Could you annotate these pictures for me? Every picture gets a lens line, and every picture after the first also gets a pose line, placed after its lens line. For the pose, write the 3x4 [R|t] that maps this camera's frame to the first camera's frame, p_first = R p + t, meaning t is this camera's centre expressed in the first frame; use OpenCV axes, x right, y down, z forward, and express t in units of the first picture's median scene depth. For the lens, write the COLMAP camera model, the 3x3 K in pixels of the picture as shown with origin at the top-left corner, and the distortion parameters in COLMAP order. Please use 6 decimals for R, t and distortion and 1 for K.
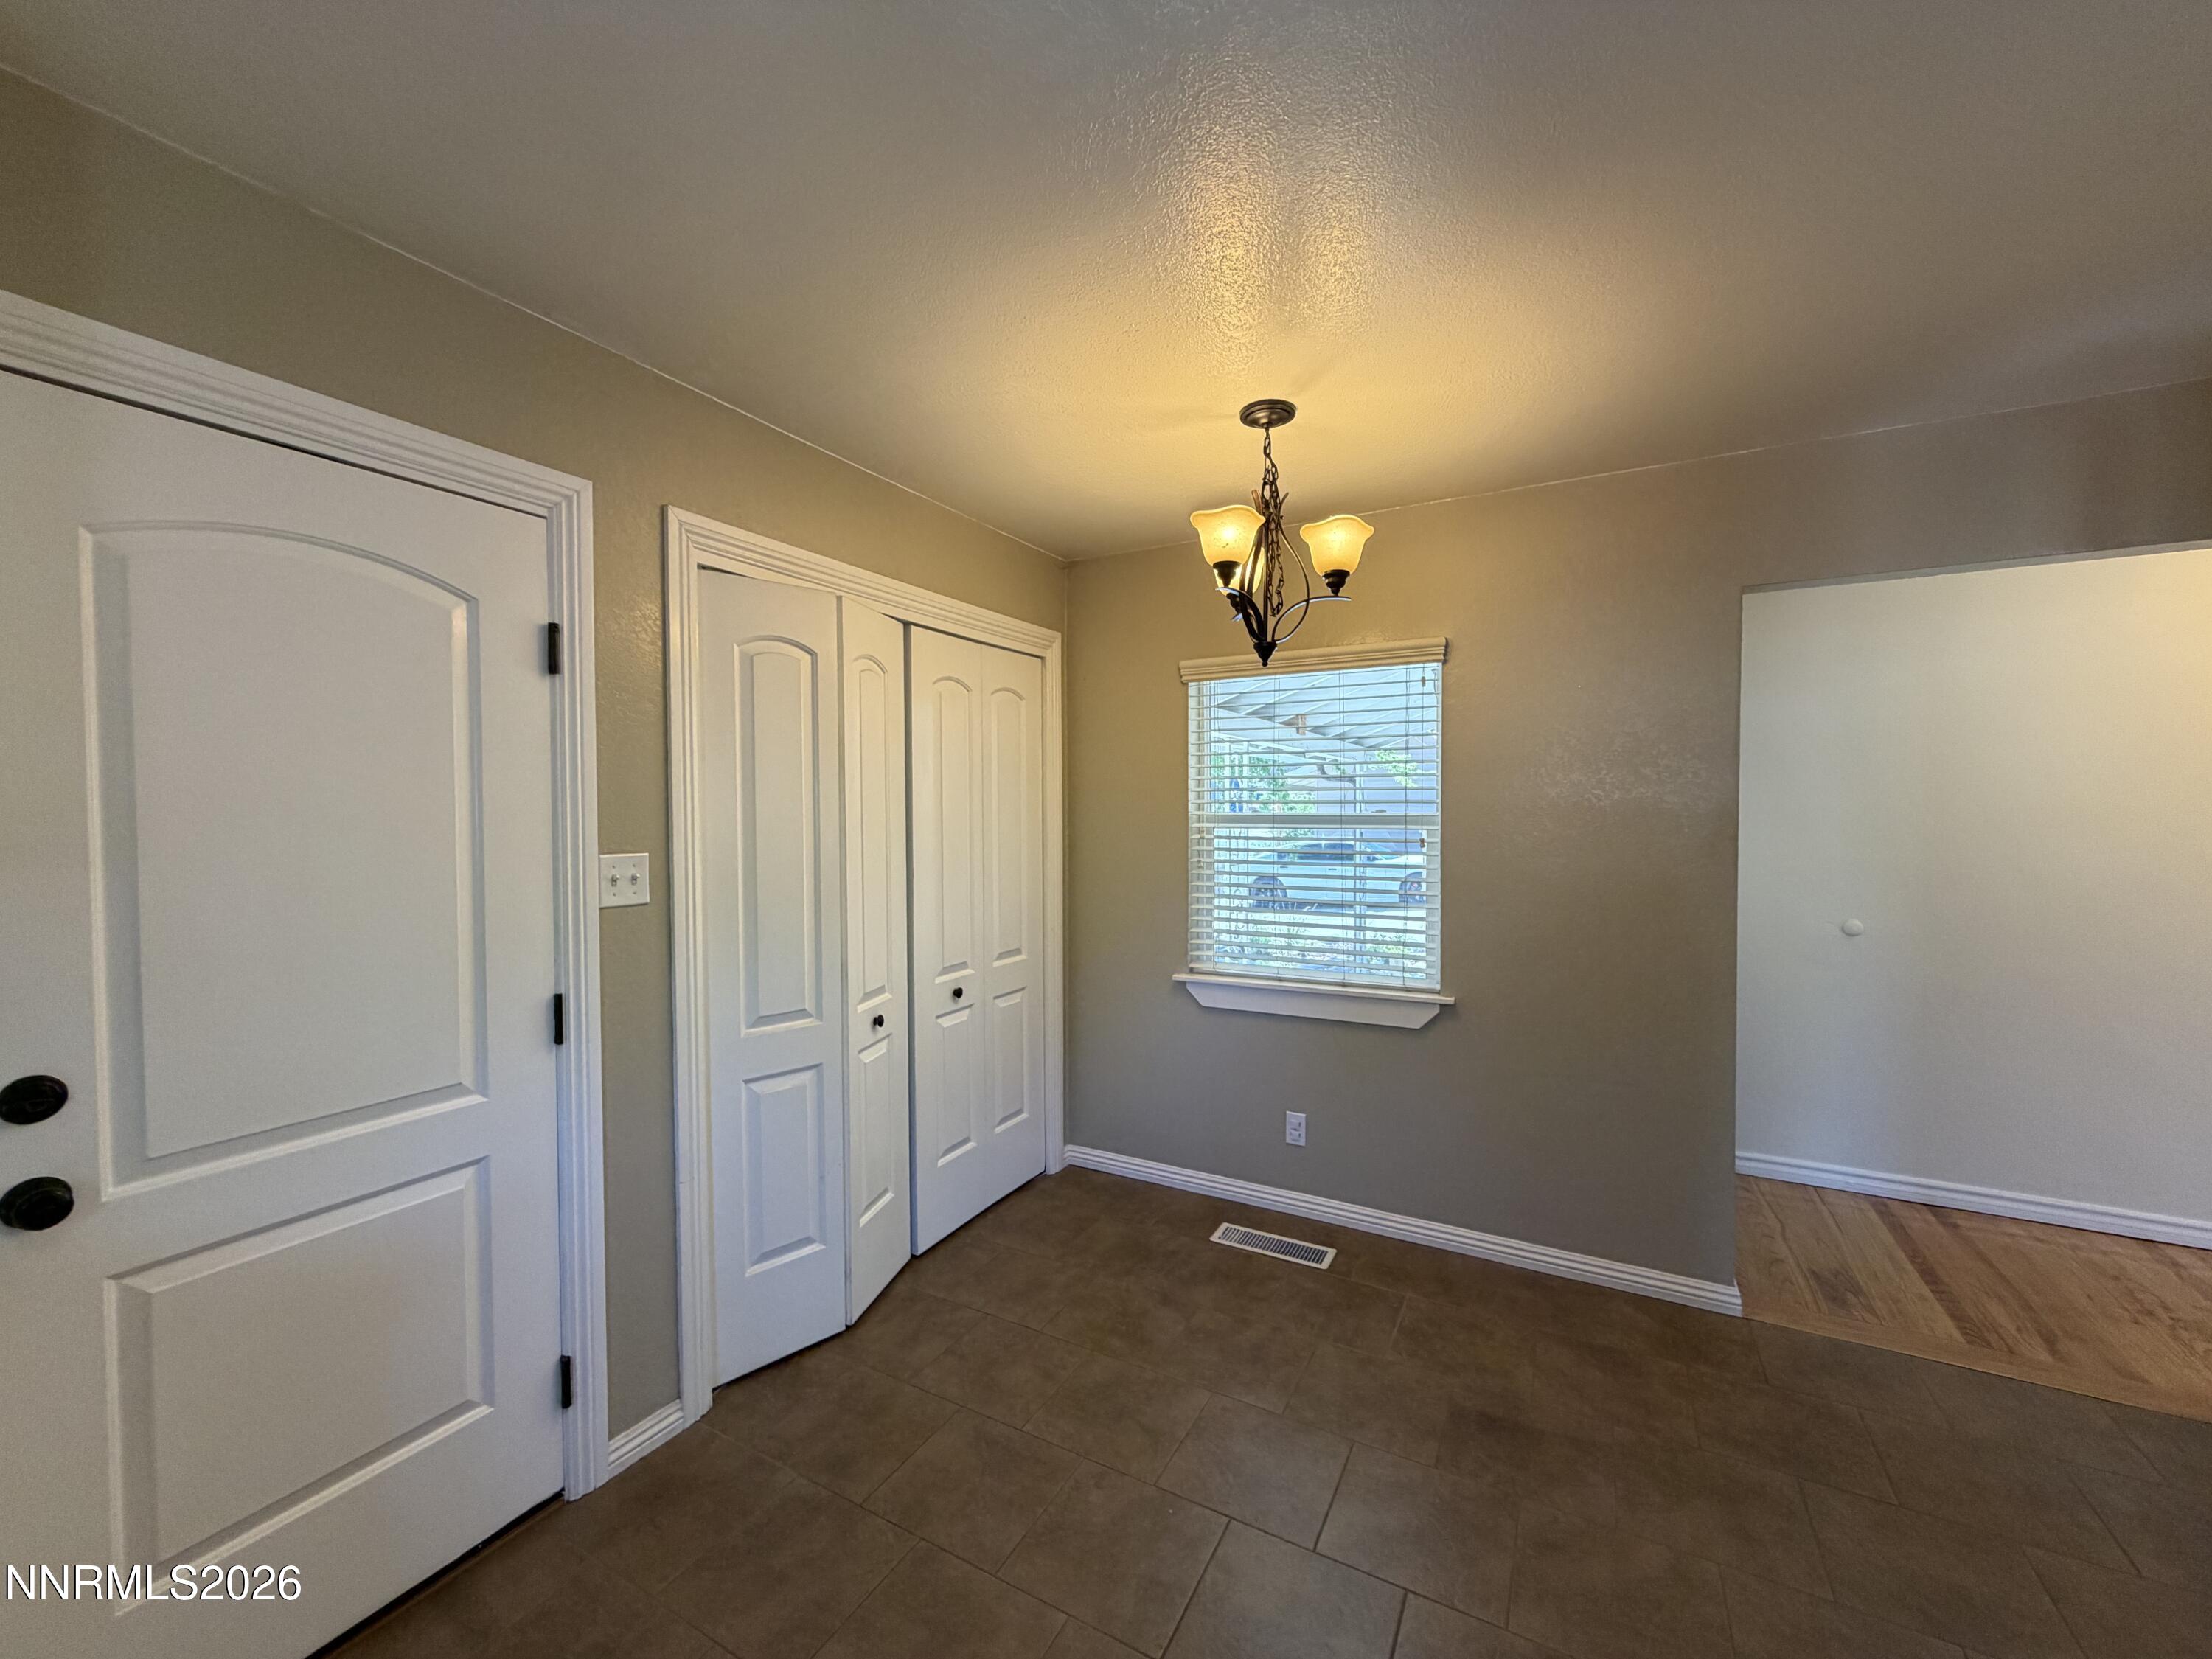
lens RADIAL K [[876.0, 0, 1106.0], [0, 876.0, 829.5], [0, 0, 1]] dist [-0.000522, -0.000032]
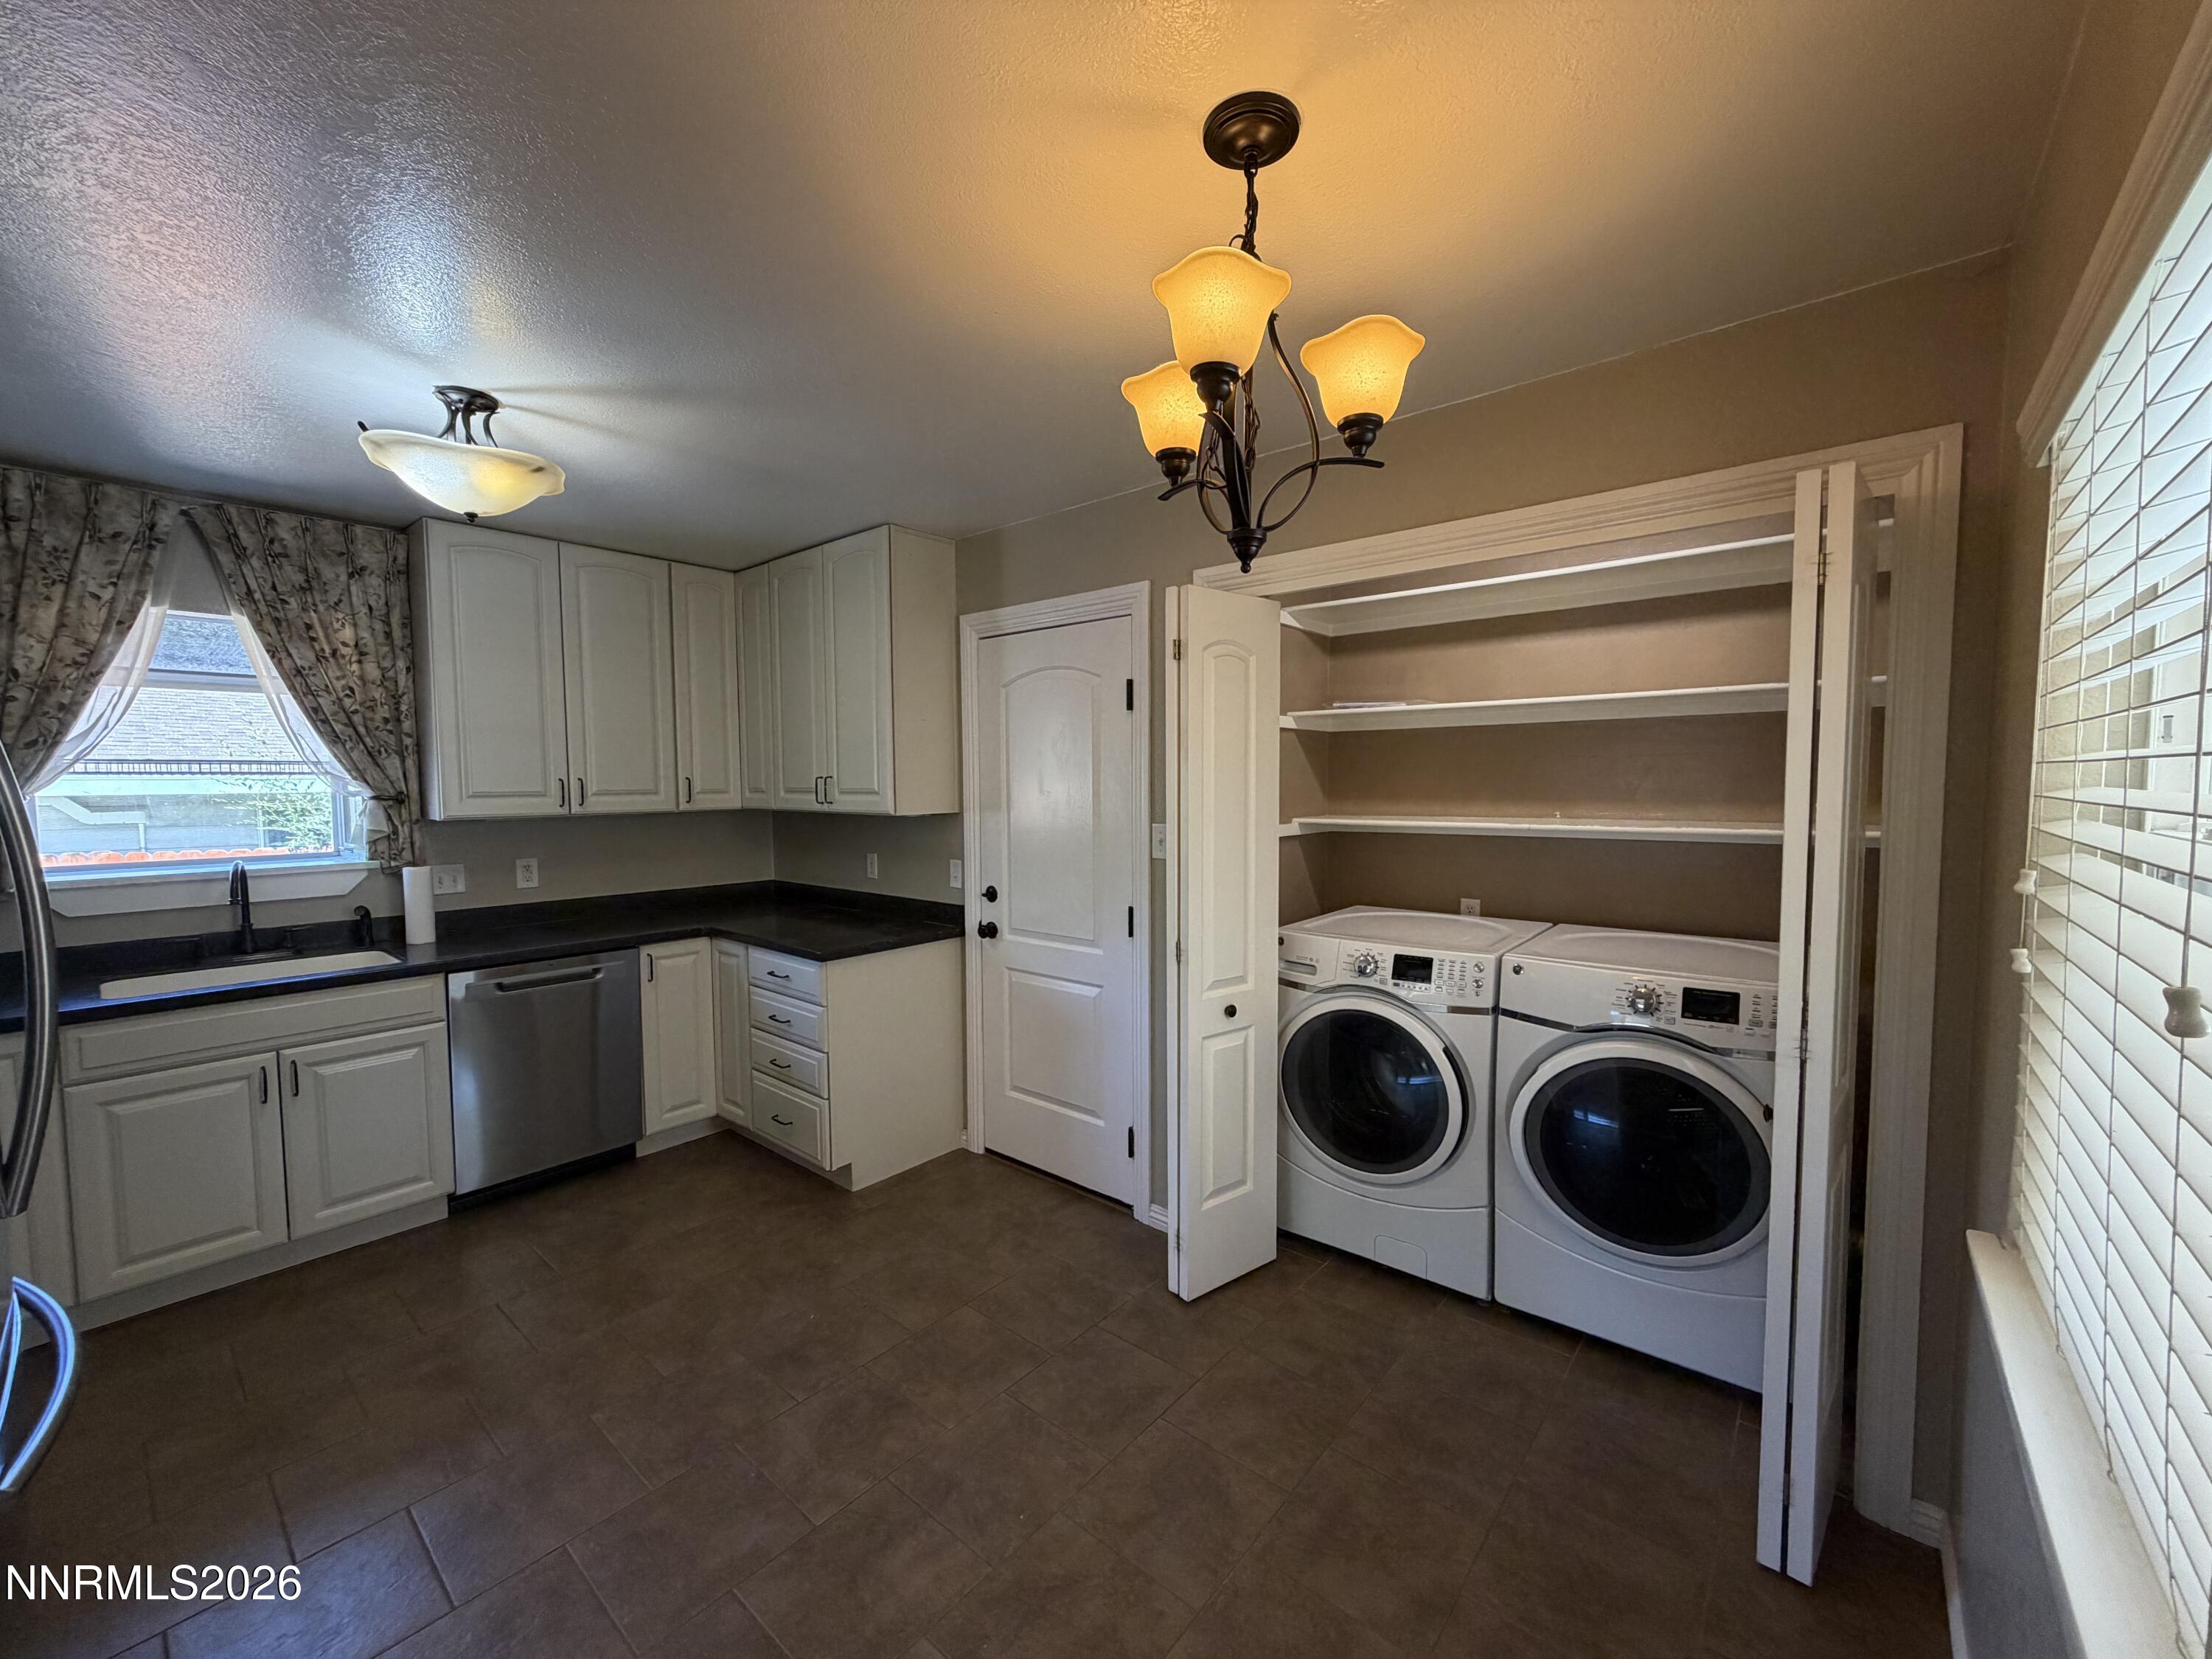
lens RADIAL K [[876.0, 0, 1106.0], [0, 876.0, 829.5], [0, 0, 1]] dist [-0.000522, -0.000032]
pose [[-0.190515, 0.061472, -0.979758, 0.967354], [-0.016801, 0.997687, 0.065864, -0.062202], [0.981541, 0.029009, -0.189041, 1.248632]]
